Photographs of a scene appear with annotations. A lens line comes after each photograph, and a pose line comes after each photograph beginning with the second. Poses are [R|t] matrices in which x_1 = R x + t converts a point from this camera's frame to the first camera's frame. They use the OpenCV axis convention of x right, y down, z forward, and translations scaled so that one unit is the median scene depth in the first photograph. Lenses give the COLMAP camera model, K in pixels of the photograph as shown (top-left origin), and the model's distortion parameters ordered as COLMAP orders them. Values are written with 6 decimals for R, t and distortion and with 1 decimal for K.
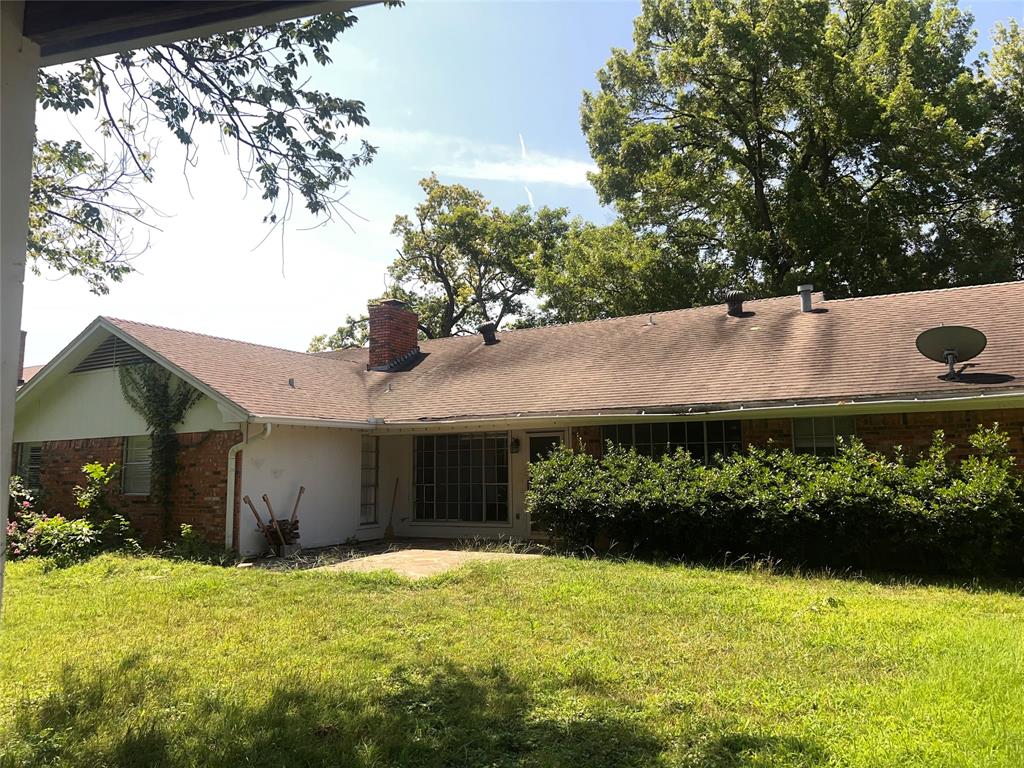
lens RADIAL K [[792.4, 0, 511.5], [0, 792.4, 379.4], [0, 0, 1]] dist [0.040102, -0.052795]
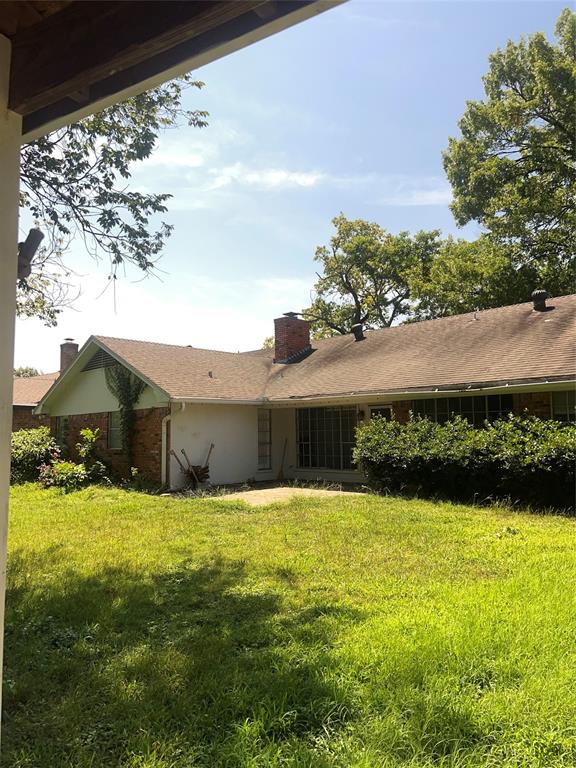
lens RADIAL K [[594.3, 0, 289.0], [0, 594.3, 391.1], [0, 0, 1]] dist [0.040102, -0.052795]
pose [[0.964901, -0.022102, -0.261682, 0.168985], [0.034264, 0.998530, 0.042004, -0.006274], [0.260369, -0.049496, 0.964240, -0.033627]]
